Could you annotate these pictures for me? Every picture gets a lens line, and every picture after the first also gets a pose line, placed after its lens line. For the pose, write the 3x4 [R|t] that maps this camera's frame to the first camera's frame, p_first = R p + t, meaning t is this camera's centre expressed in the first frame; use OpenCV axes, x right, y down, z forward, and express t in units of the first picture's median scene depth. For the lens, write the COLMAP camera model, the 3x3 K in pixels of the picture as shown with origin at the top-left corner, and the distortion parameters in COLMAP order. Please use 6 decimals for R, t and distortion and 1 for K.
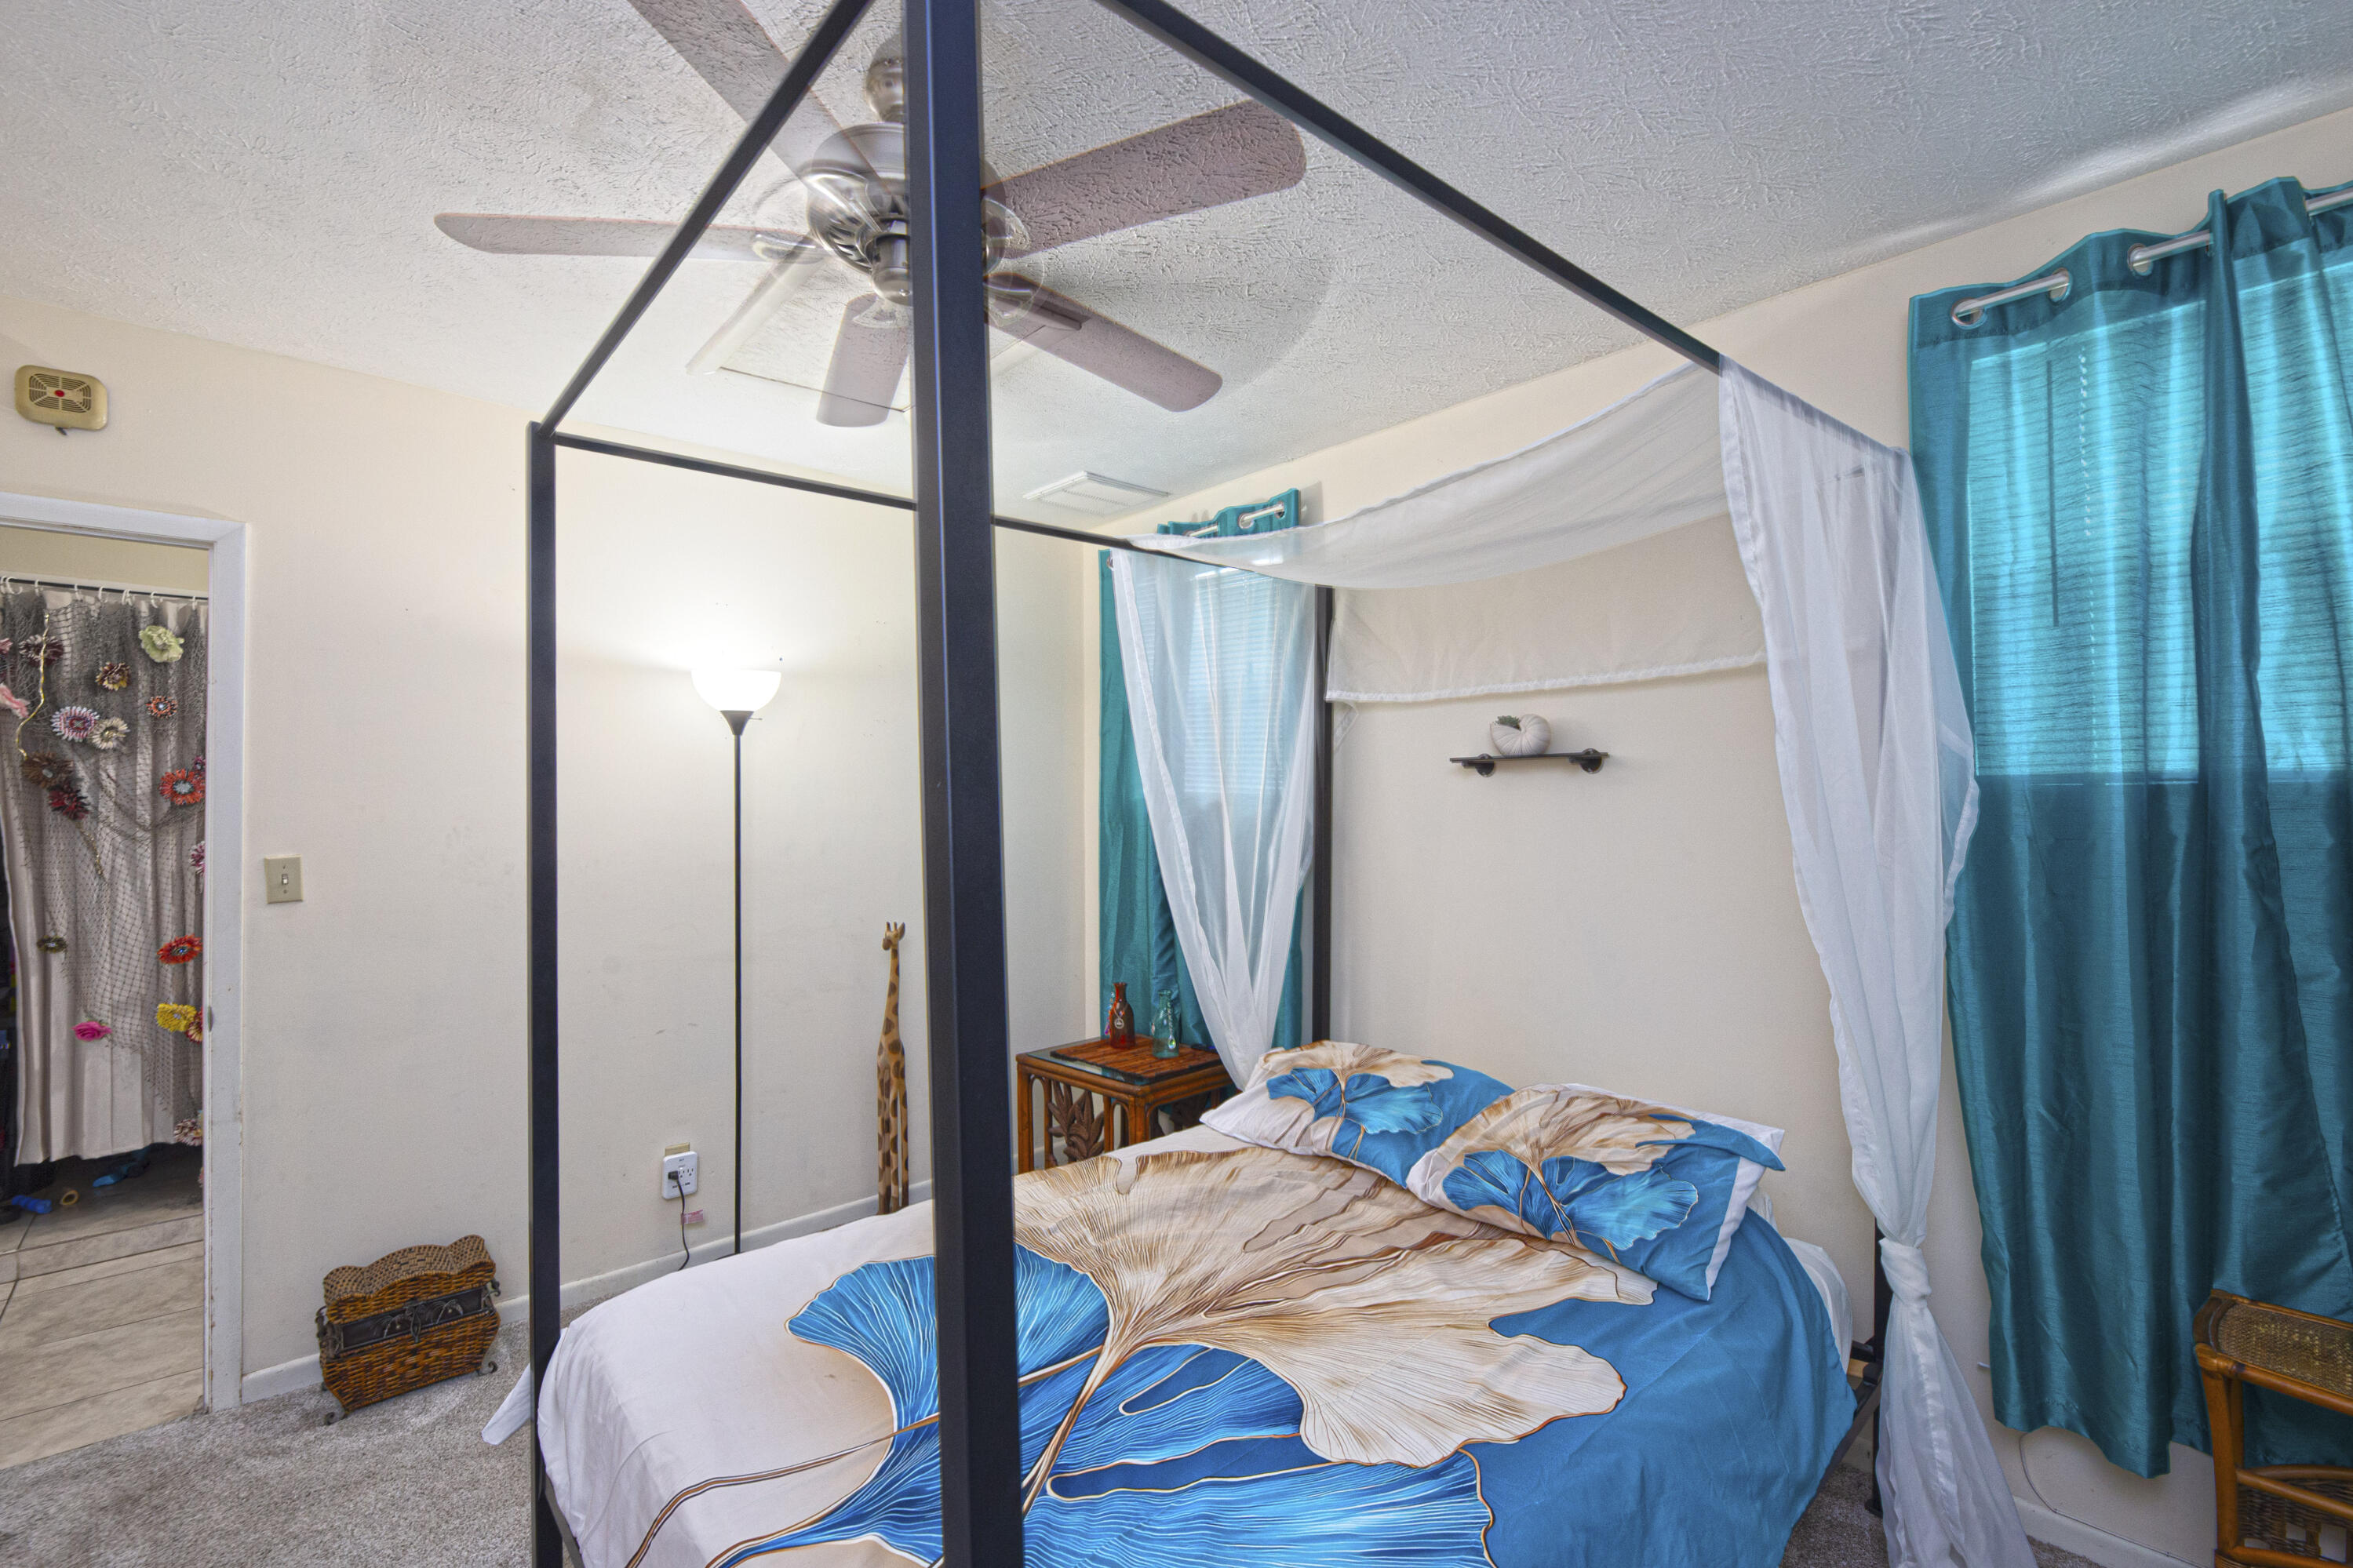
lens RADIAL K [[1040.3, 0, 1170.4], [0, 1040.3, 760.3], [0, 0, 1]] dist [0.000706, -0.004787]
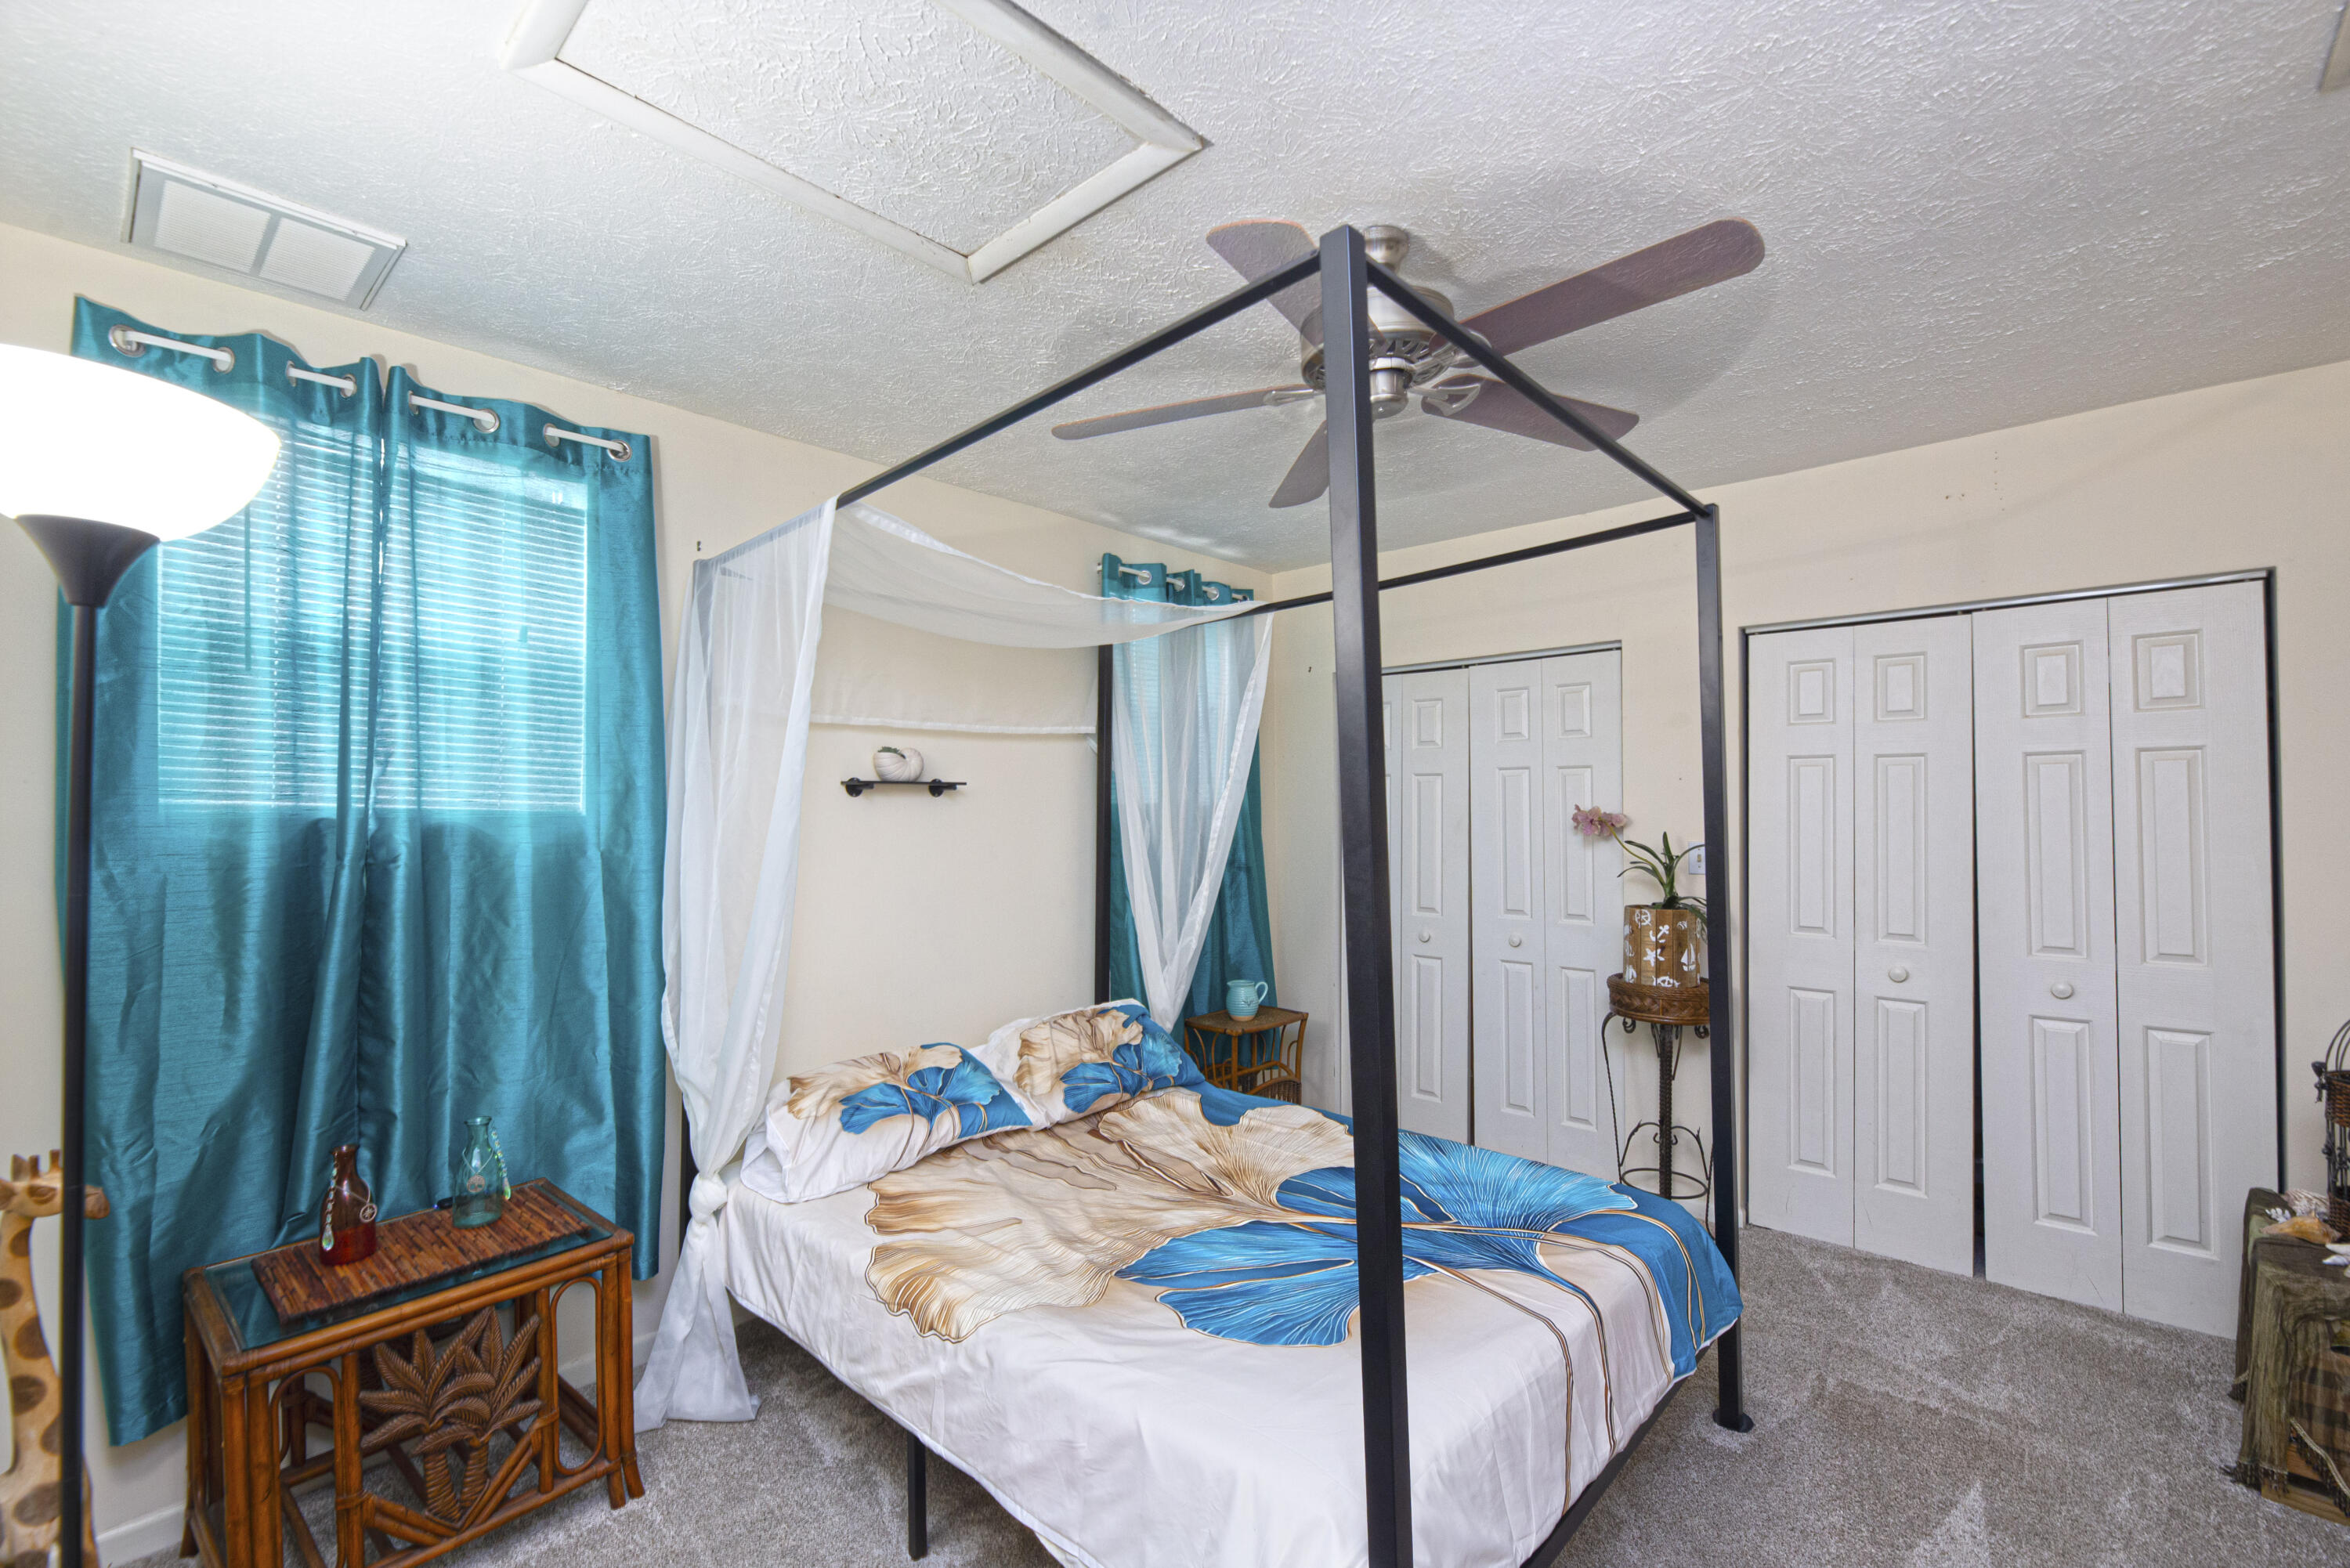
lens RADIAL K [[980.8, 0, 1175.0], [0, 980.8, 784.0], [0, 0, 1]] dist [-0.004941, -0.000286]
pose [[-0.090094, 0.058628, 0.994206, -1.067671], [-0.001812, 0.998255, -0.059031, 0.085800], [-0.995932, -0.007120, -0.089831, 1.050130]]
